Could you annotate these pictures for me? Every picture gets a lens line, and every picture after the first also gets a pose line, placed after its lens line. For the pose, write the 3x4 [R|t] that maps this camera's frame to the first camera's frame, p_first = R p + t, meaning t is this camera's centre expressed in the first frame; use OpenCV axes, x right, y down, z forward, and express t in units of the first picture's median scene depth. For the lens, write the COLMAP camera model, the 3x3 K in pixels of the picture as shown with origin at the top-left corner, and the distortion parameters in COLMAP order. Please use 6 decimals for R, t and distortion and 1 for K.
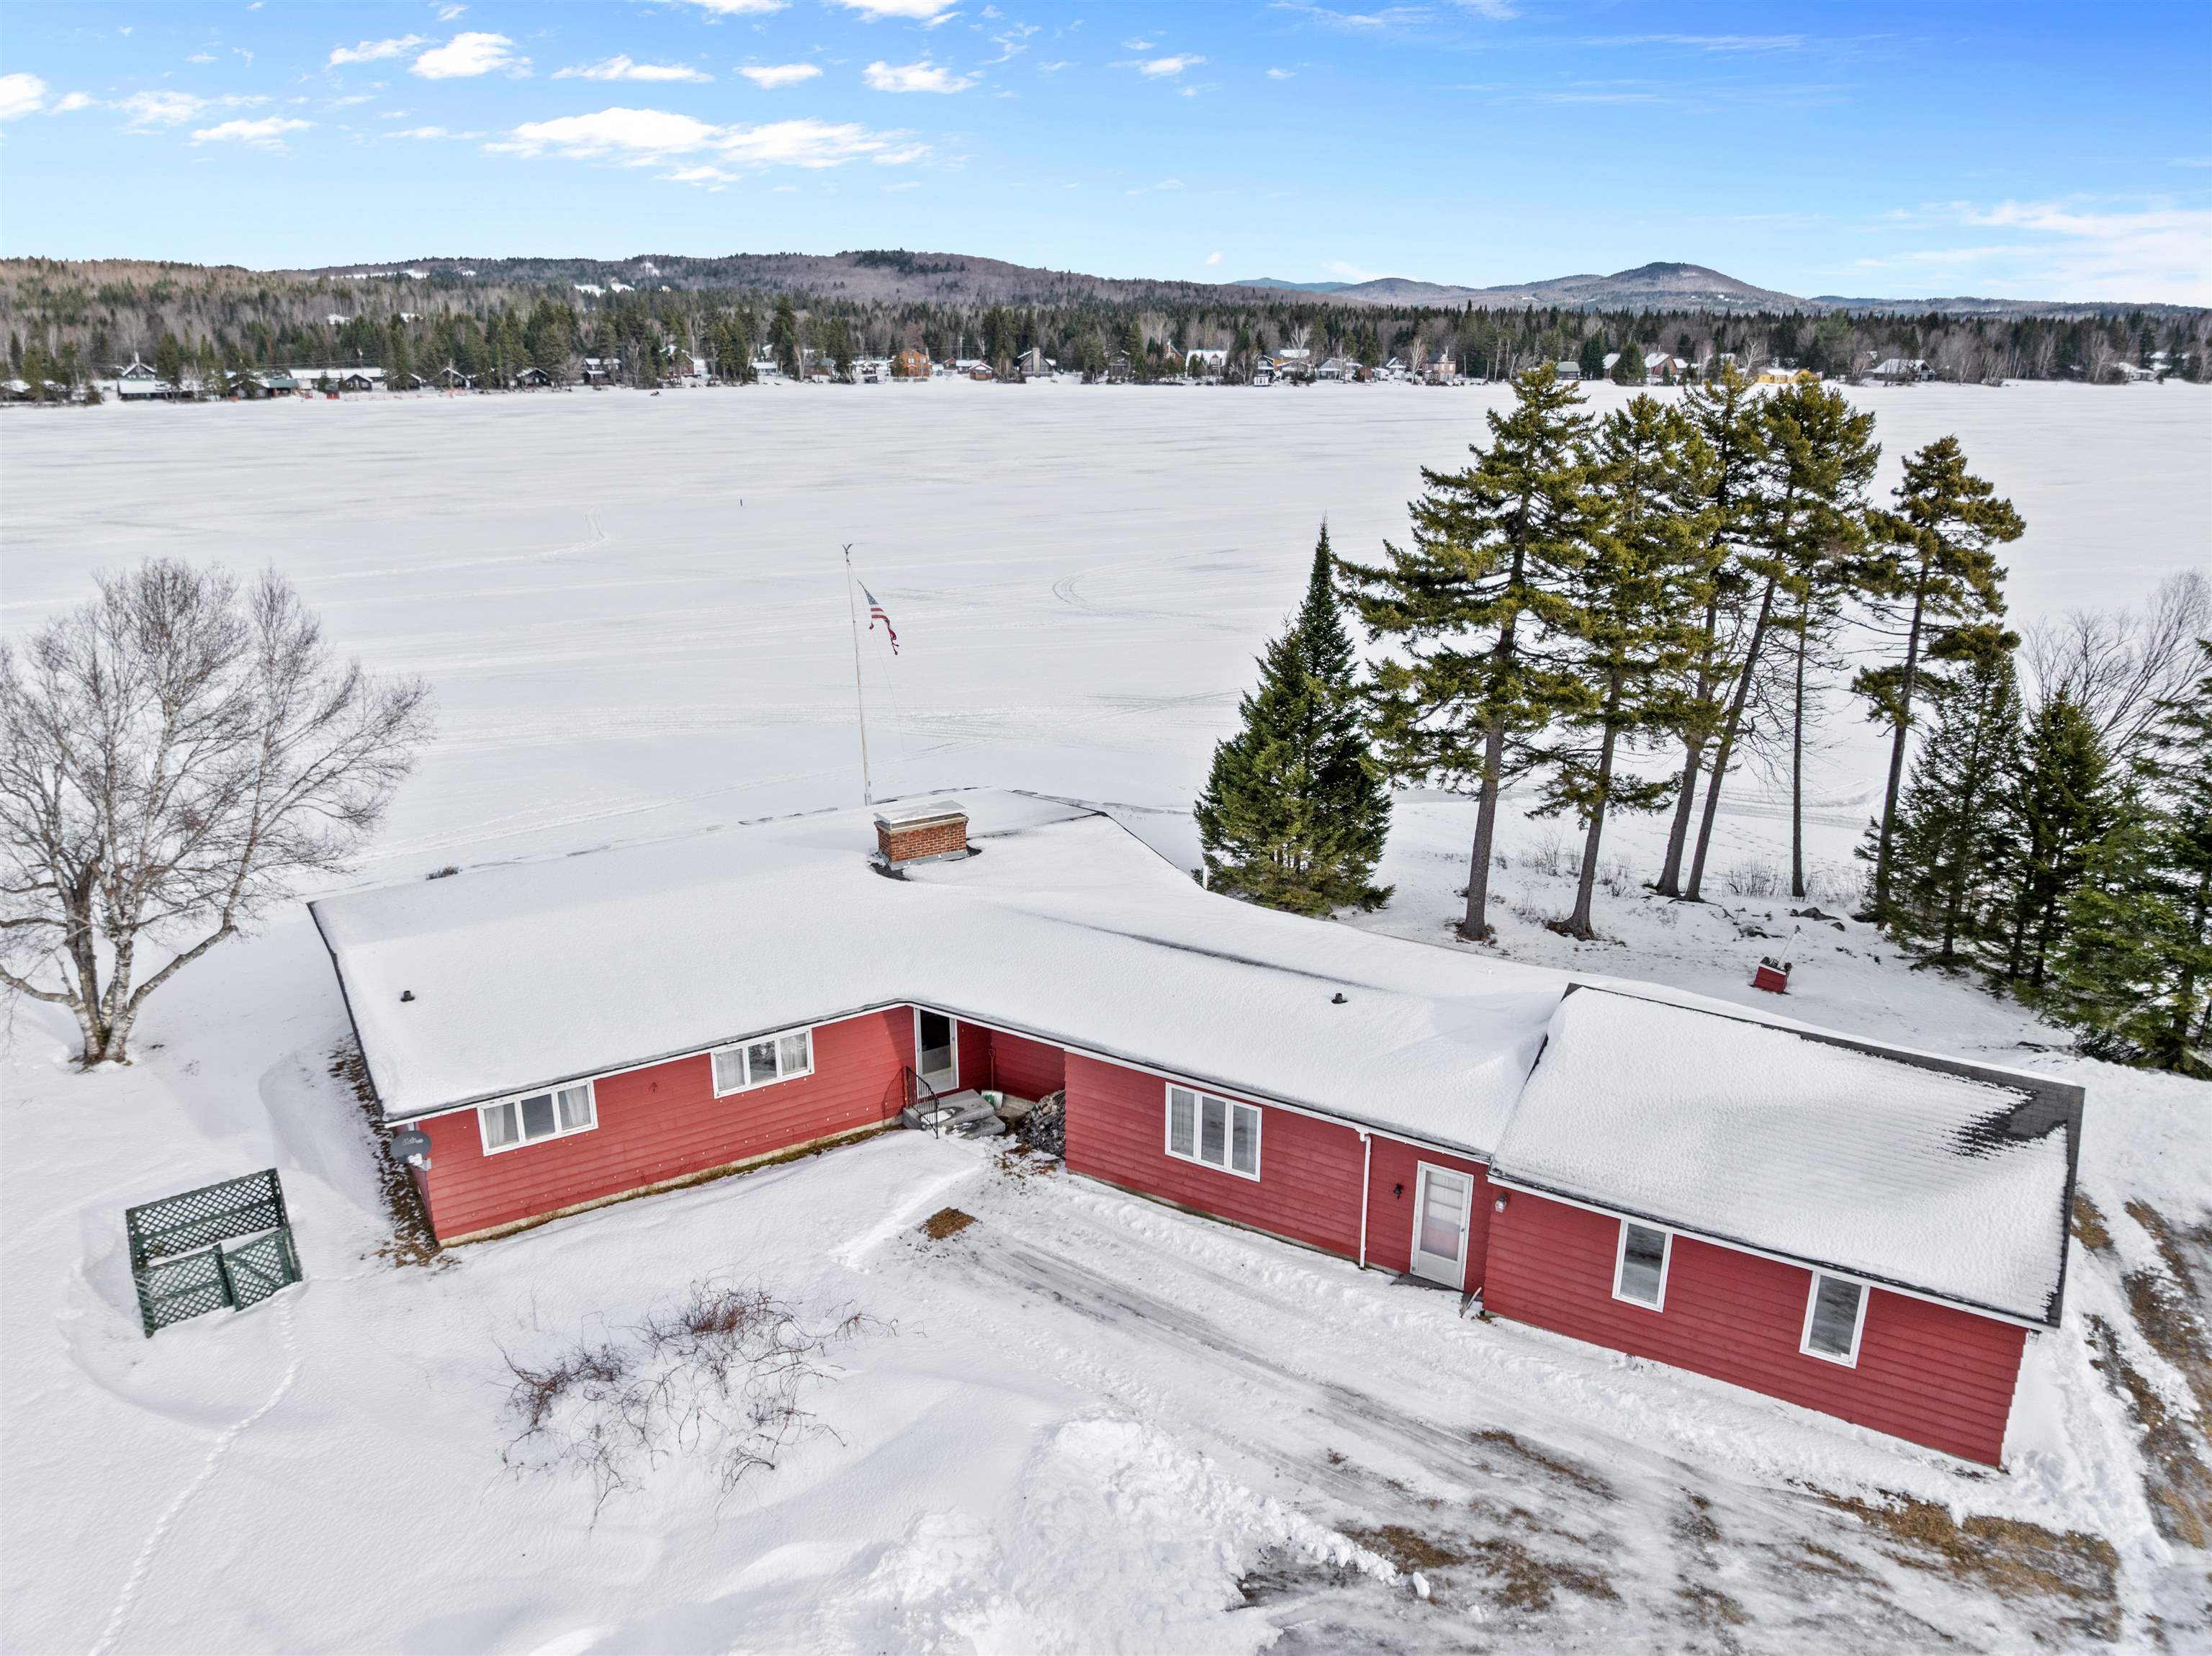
lens RADIAL K [[1557.7, 0, 1116.3], [0, 1557.7, 815.6], [0, 0, 1]] dist [-0.053734, 0.024705]
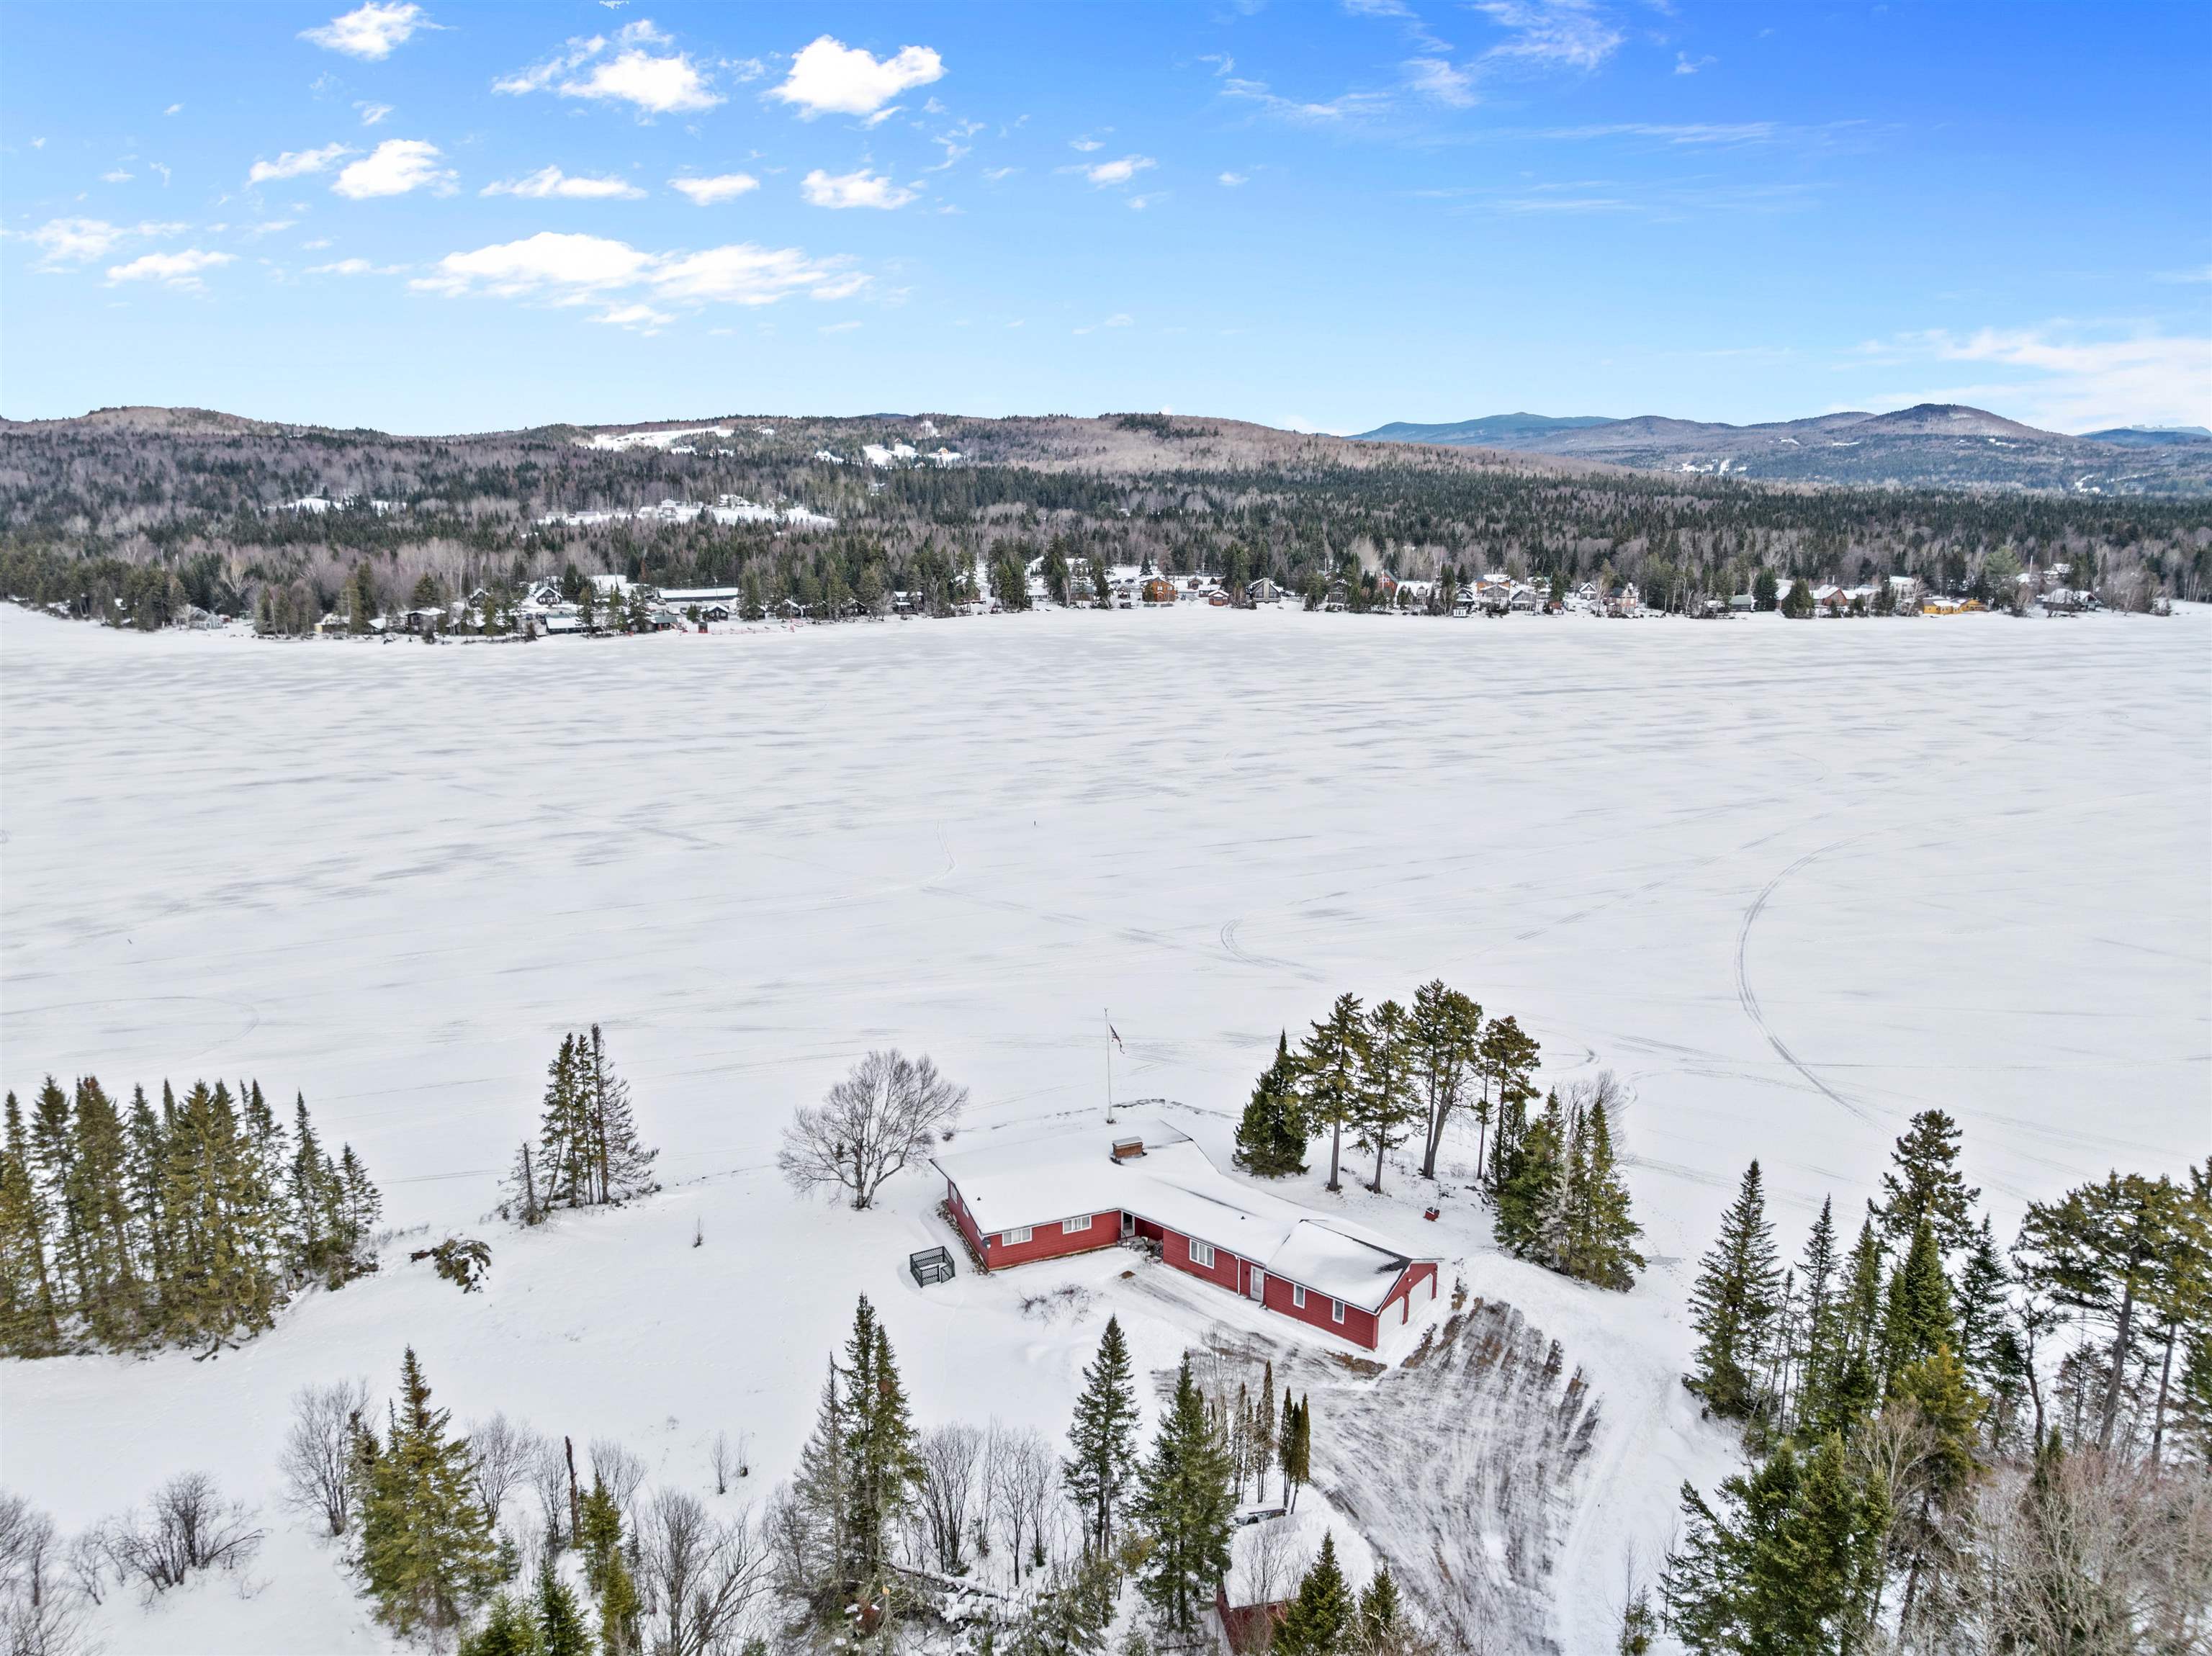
lens RADIAL K [[1553.9, 0, 1115.3], [0, 1553.9, 817.5], [0, 0, 1]] dist [-0.030060, -0.016137]
pose [[0.987379, 0.031296, -0.155250, 0.027442], [-0.043140, 0.996361, -0.073514, -0.037245], [0.152384, 0.079283, 0.985136, -0.185626]]
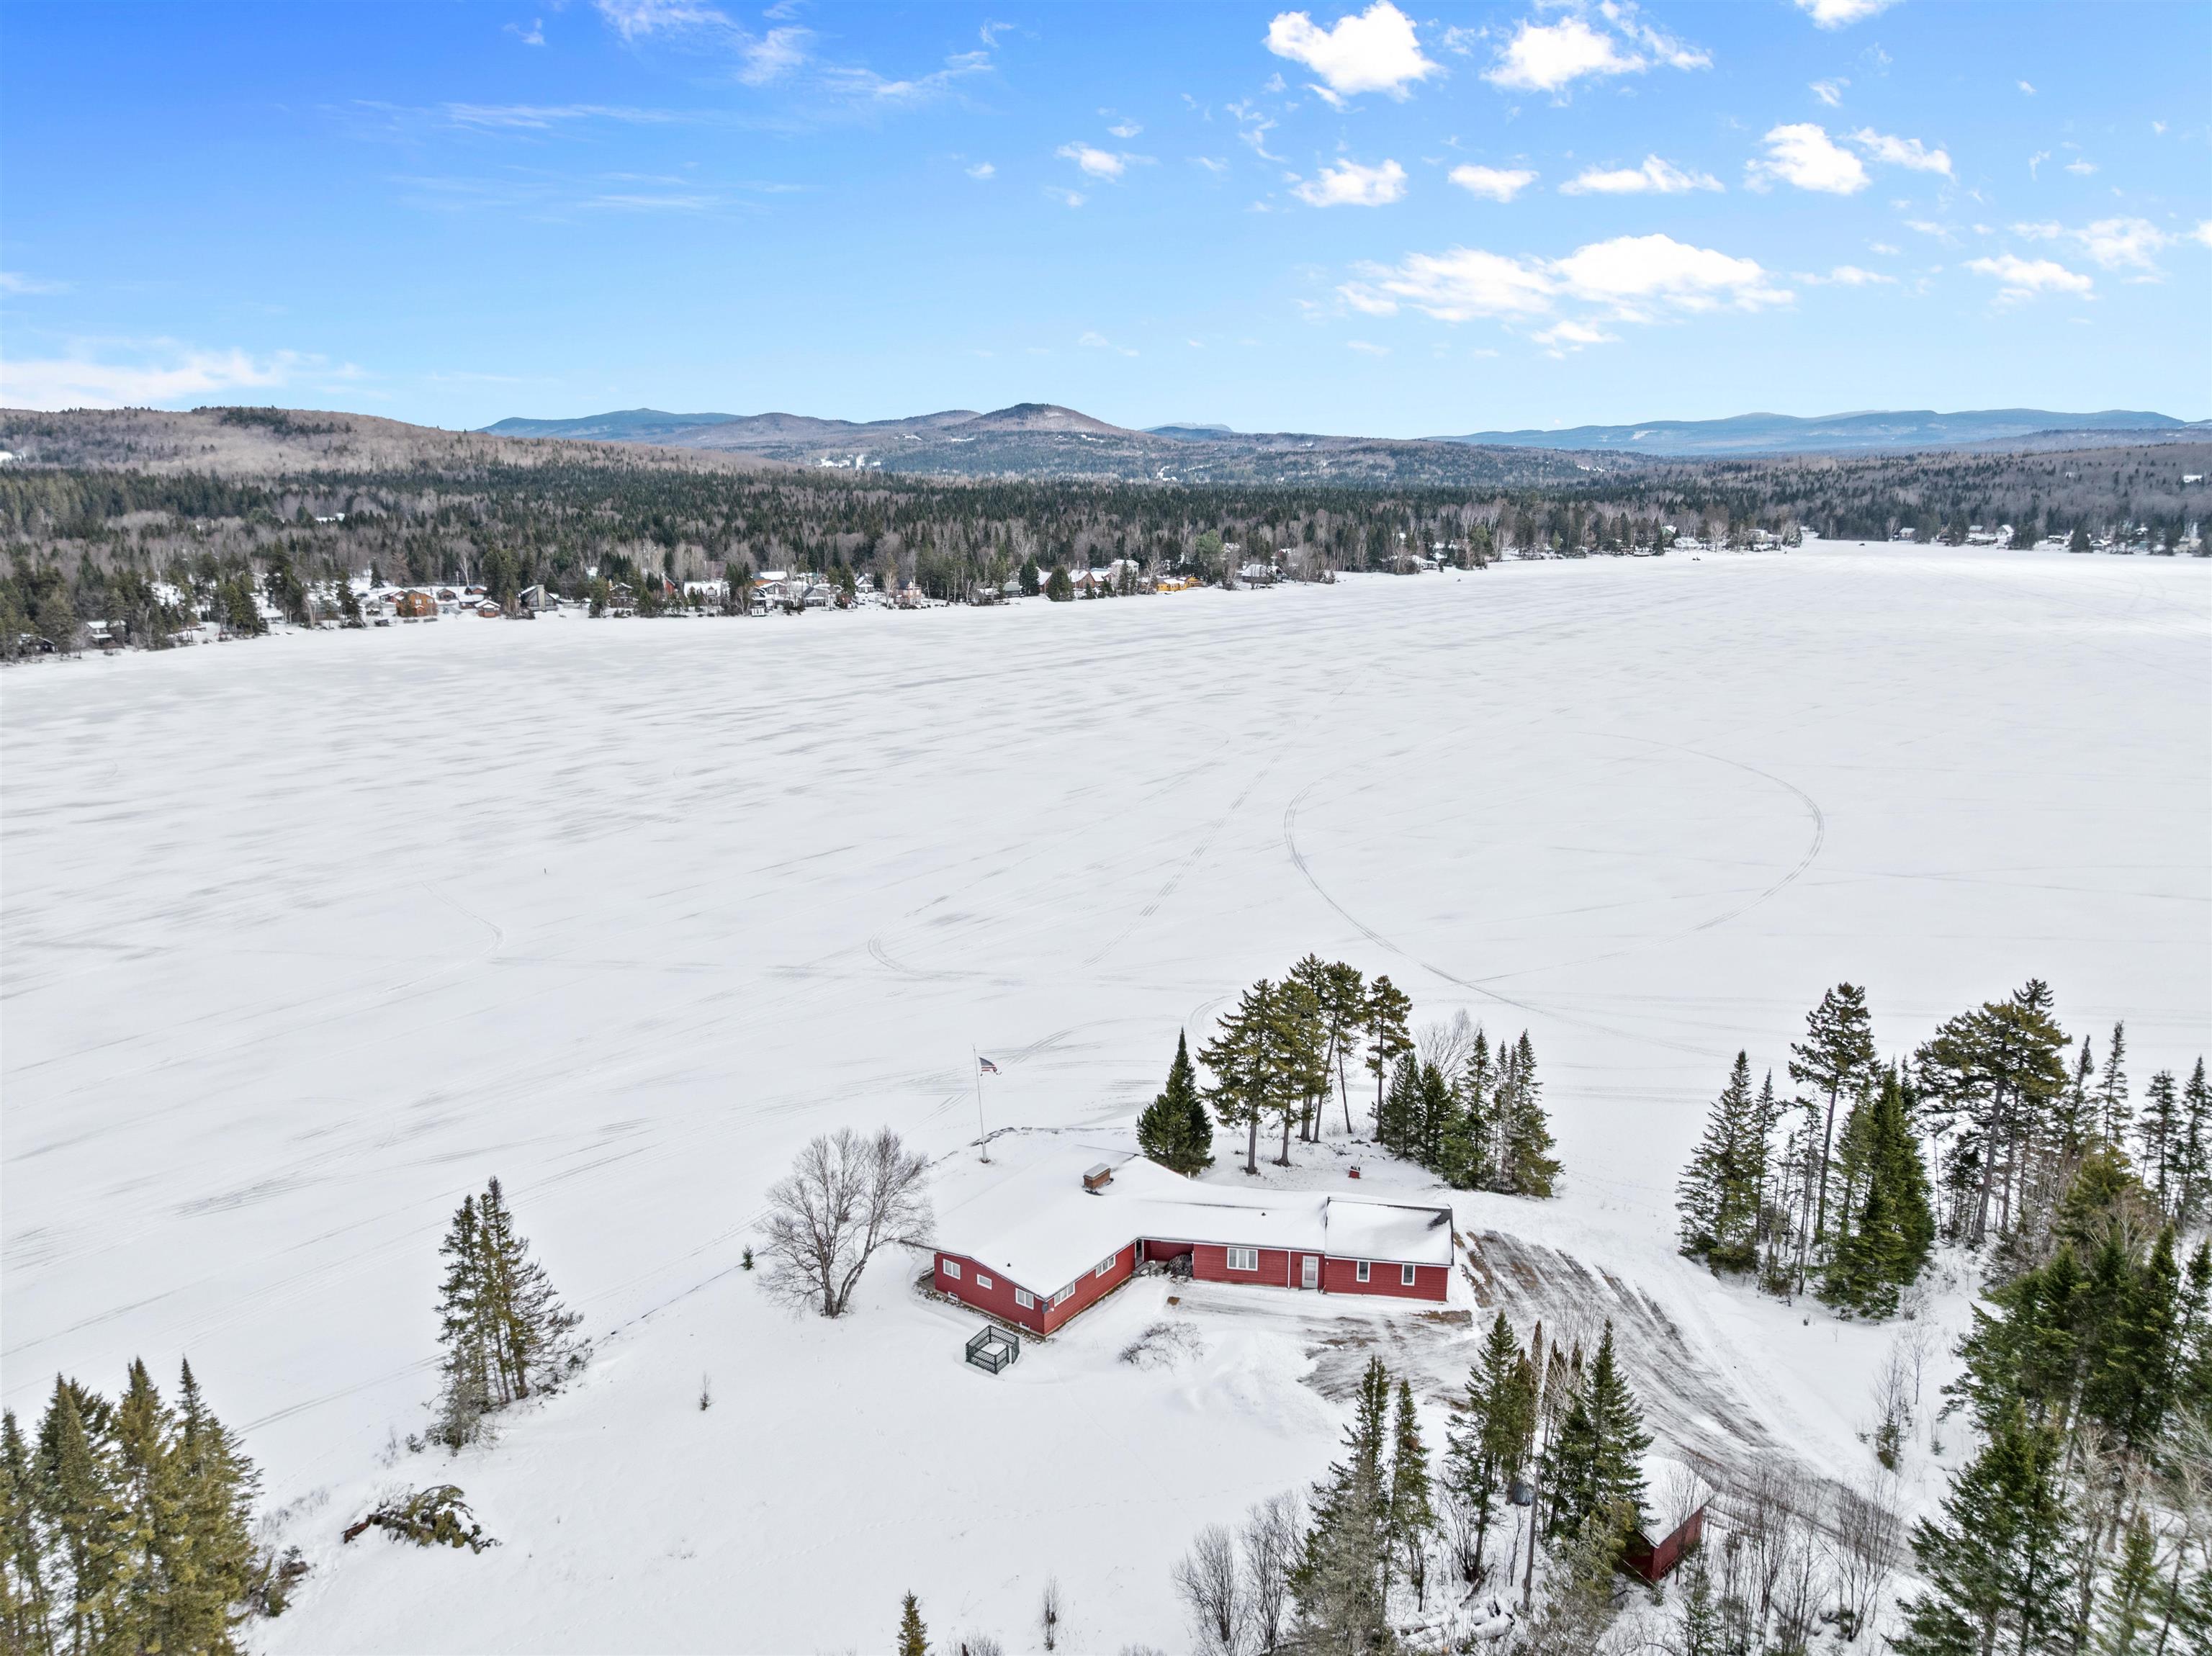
lens RADIAL K [[1553.9, 0, 1115.3], [0, 1553.9, 817.5], [0, 0, 1]] dist [-0.030060, -0.016137]
pose [[0.928505, -0.085428, 0.361360, -0.099614], [0.111801, 0.992333, -0.052676, -0.045807], [-0.354090, 0.089310, 0.930937, -0.162593]]
